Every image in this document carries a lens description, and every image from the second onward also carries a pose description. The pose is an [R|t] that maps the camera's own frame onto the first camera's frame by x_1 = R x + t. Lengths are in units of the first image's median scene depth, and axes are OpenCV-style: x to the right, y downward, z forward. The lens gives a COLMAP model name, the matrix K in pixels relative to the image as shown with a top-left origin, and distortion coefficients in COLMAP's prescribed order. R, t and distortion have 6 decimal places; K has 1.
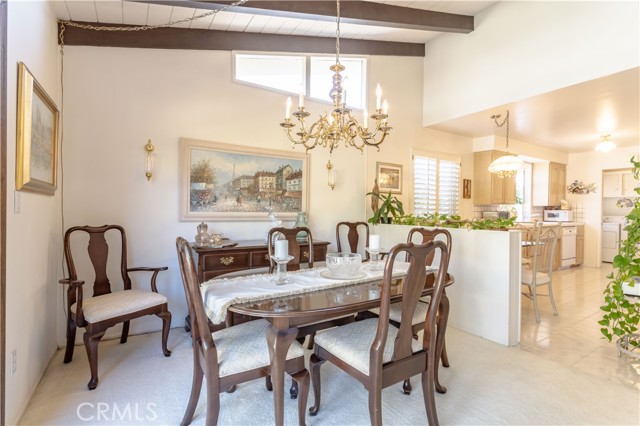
lens RADIAL K [[303.3, 0, 319.6], [0, 303.3, 210.0], [0, 0, 1]] dist [0.001732, 0.001318]
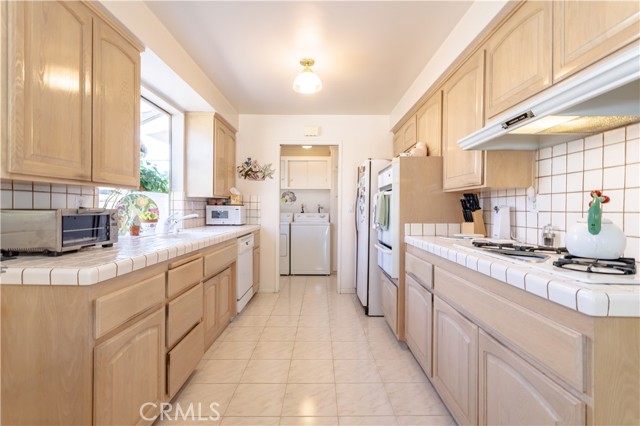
lens RADIAL K [[303.3, 0, 319.6], [0, 303.3, 210.0], [0, 0, 1]] dist [0.001732, 0.001318]
pose [[0.538199, -0.013044, 0.842717, 0.405950], [0.001386, 0.999893, 0.014592, 0.001322], [-0.842817, -0.006685, 0.538159, 0.557252]]
